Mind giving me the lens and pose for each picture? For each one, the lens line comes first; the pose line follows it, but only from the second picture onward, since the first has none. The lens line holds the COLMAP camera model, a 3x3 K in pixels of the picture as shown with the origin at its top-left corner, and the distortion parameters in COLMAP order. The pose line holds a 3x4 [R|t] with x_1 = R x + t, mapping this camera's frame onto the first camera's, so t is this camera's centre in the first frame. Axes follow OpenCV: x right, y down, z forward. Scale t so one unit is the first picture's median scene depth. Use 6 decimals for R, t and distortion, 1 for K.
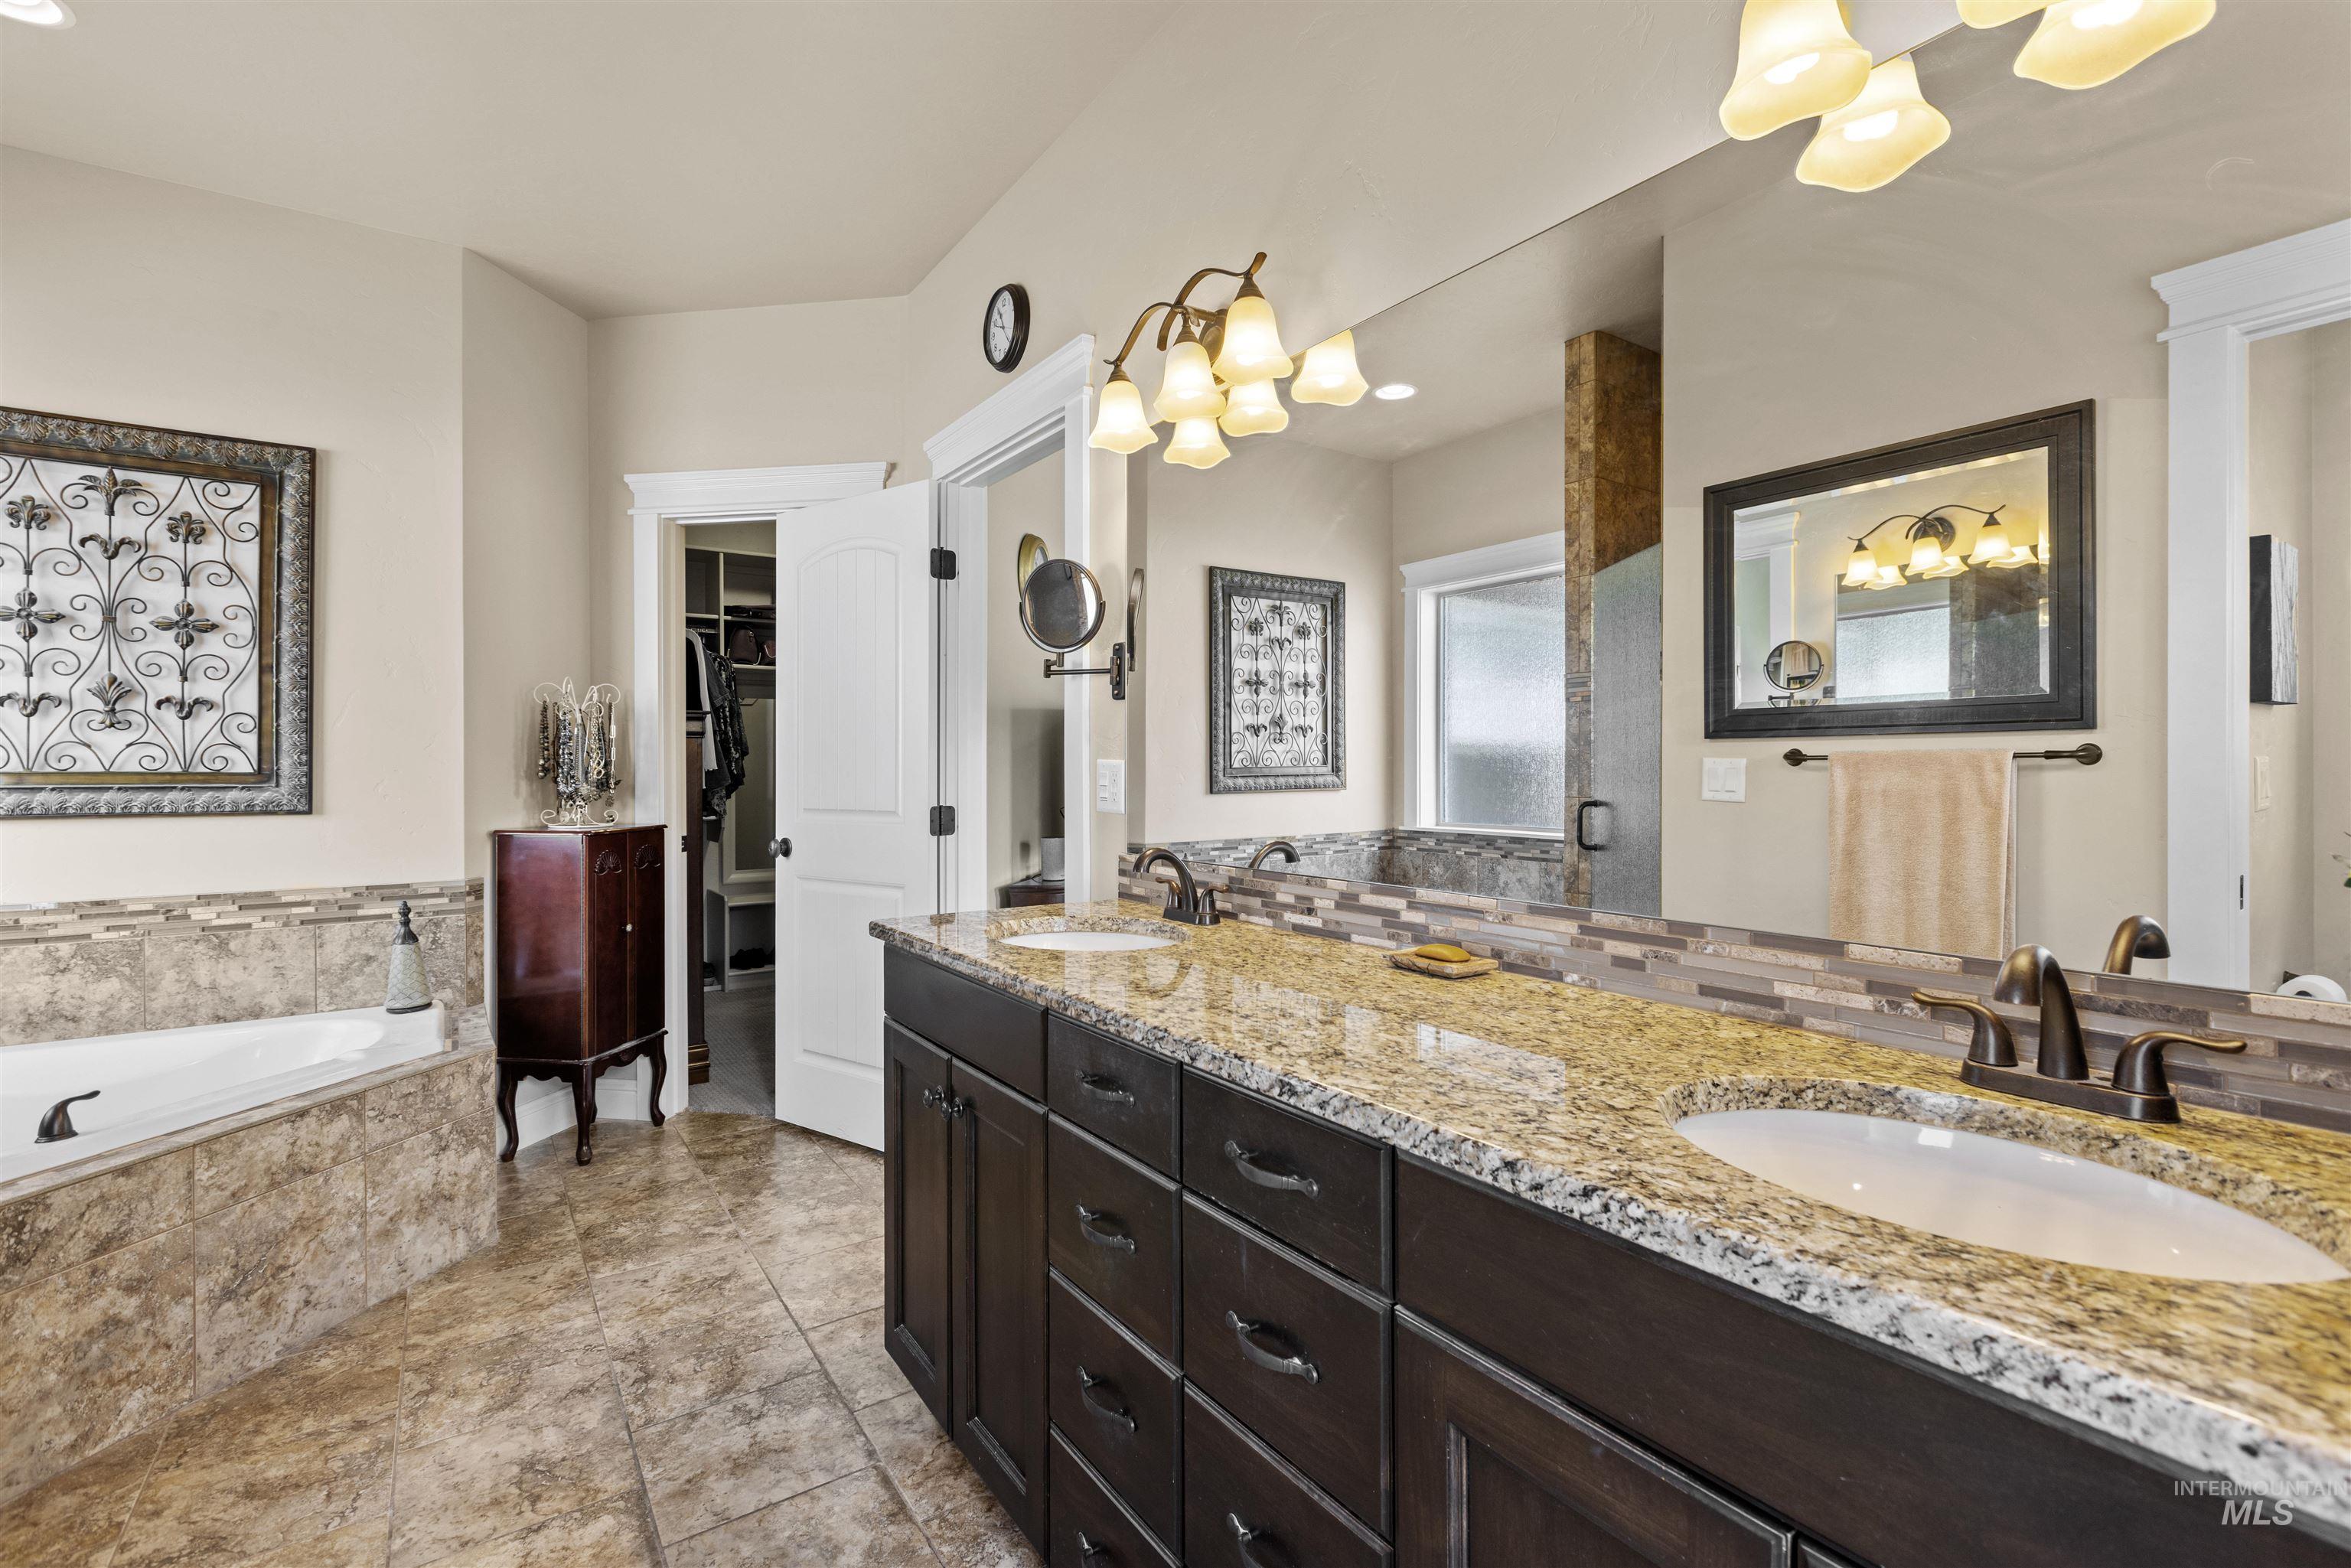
lens RADIAL K [[1037.5, 0, 1208.4], [0, 1037.5, 776.2], [0, 0, 1]] dist [-0.000978, 0.000261]
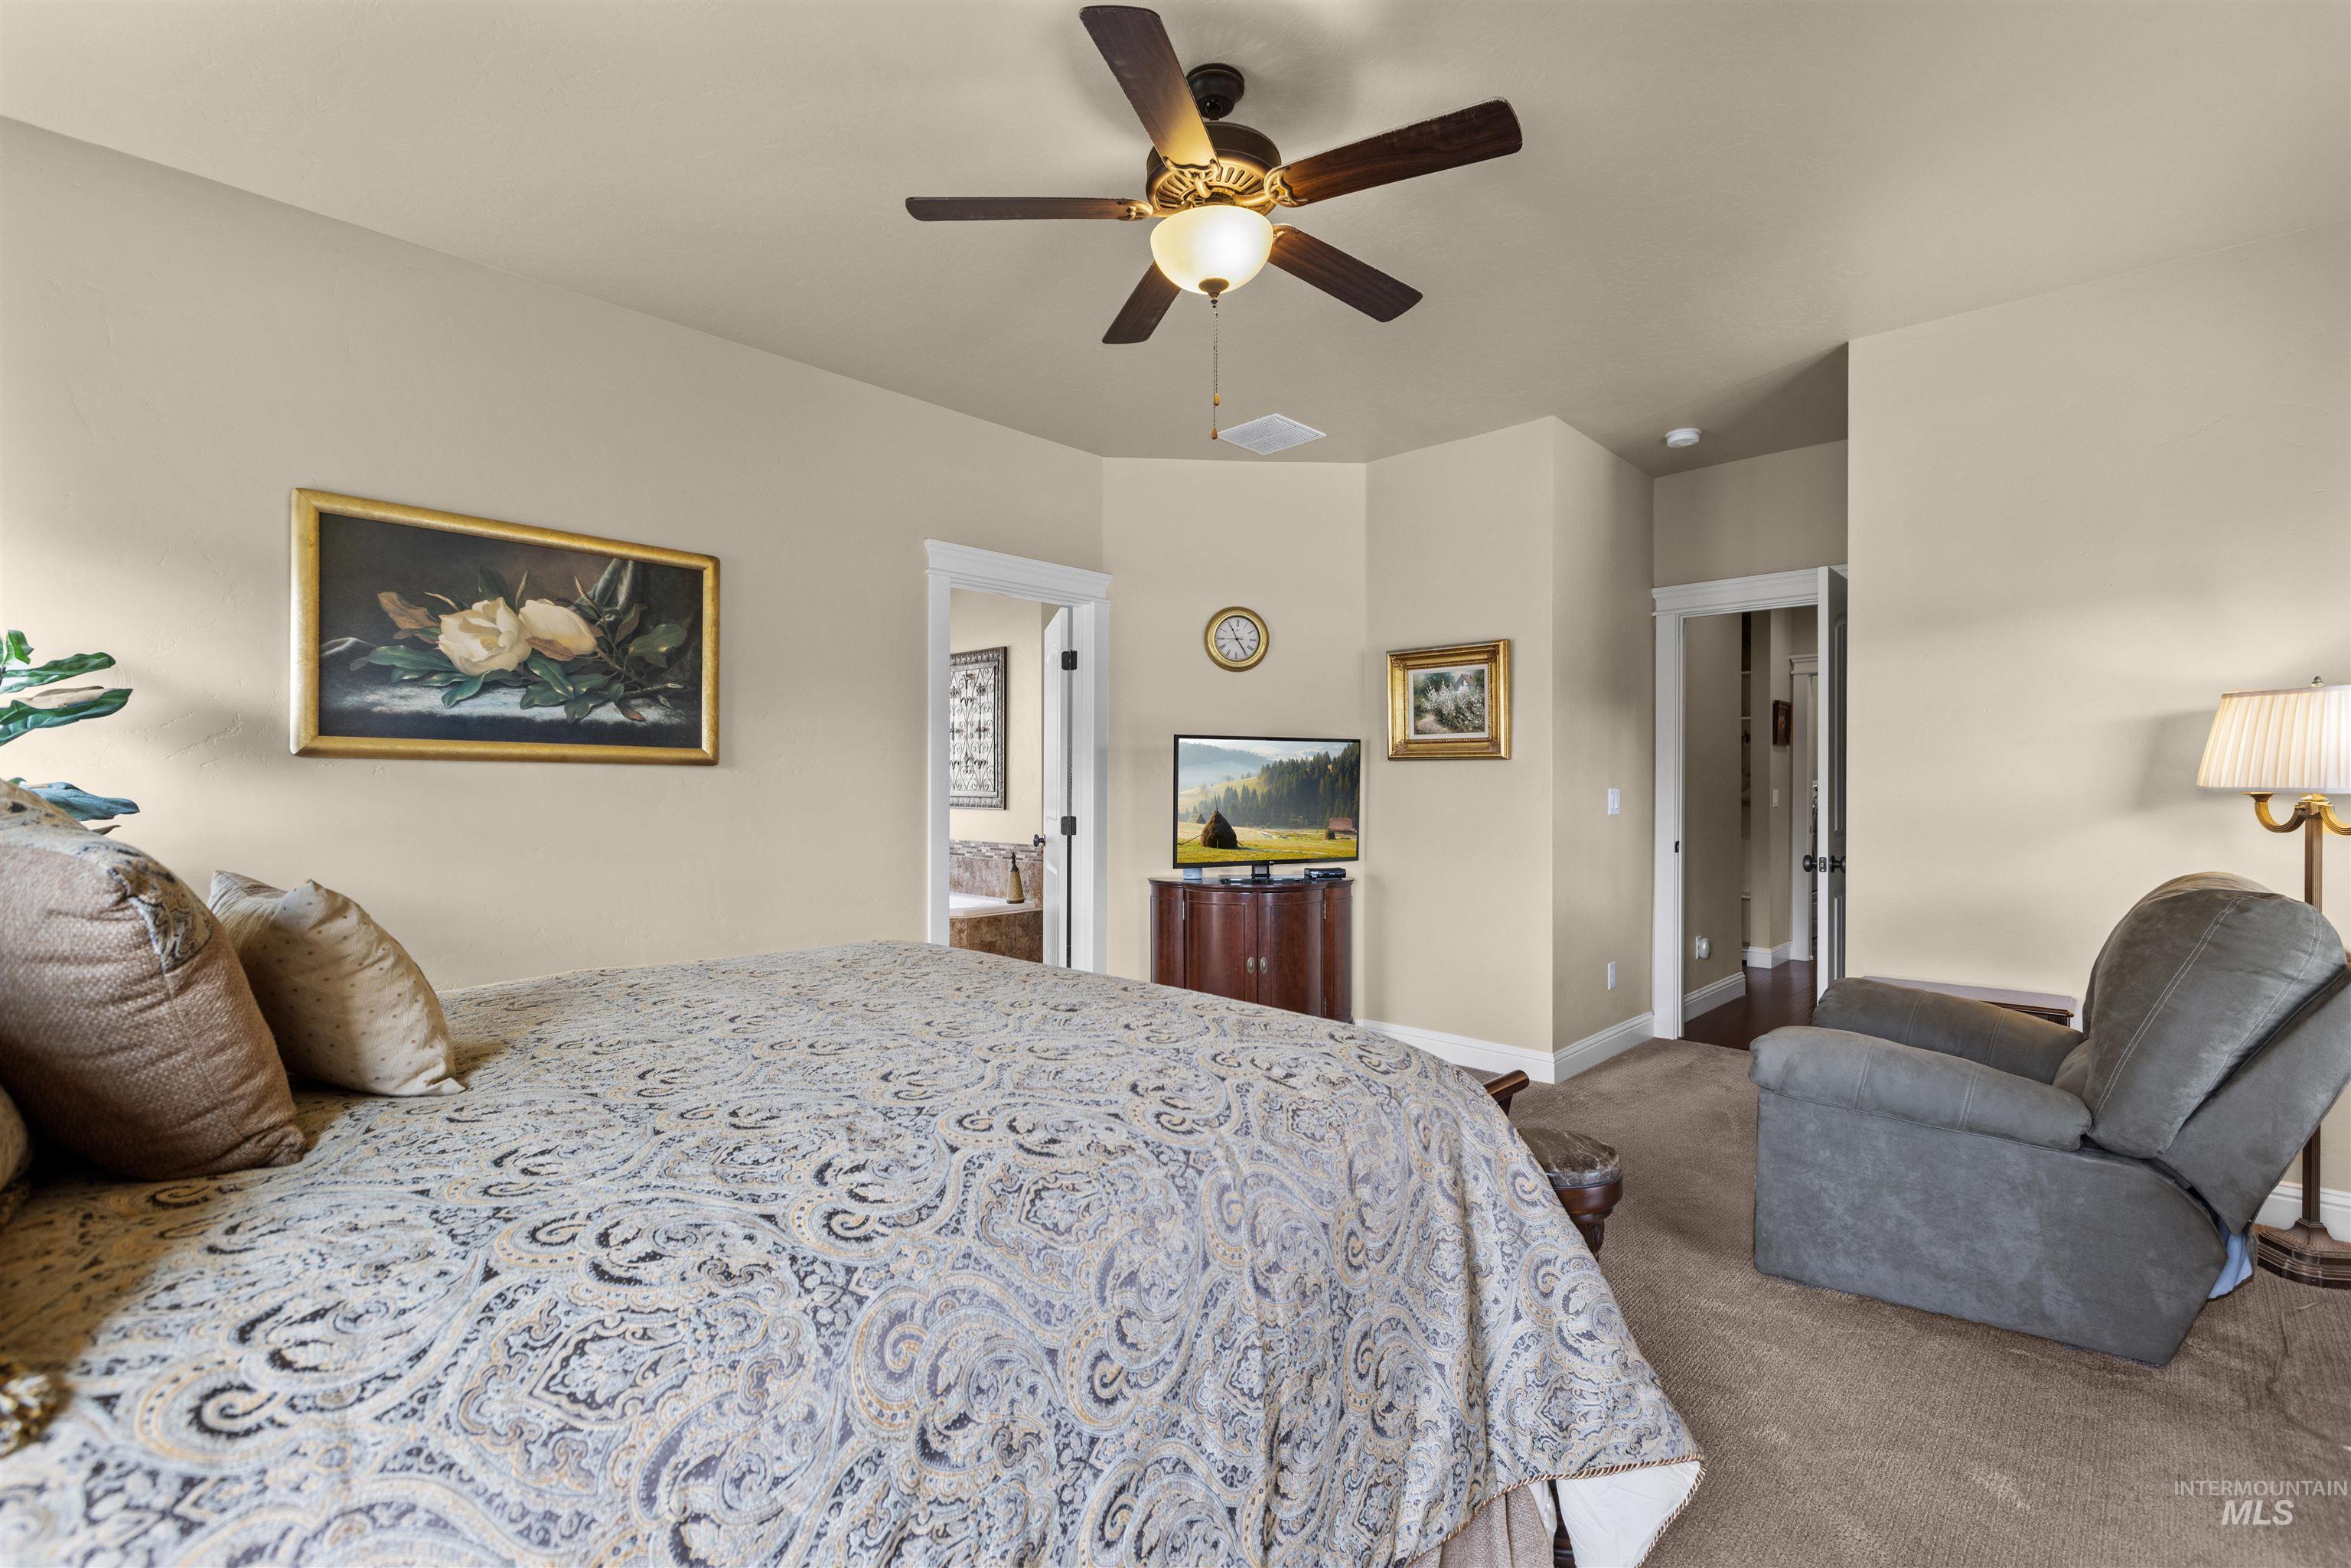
lens RADIAL K [[1033.7, 0, 1177.5], [0, 1033.7, 774.0], [0, 0, 1]] dist [-0.000193, -0.000448]
pose [[0.175614, -0.010377, -0.984404, 1.472573], [-0.012396, 0.999842, -0.012751, -0.017677], [0.984381, 0.014442, 0.175458, 1.036459]]
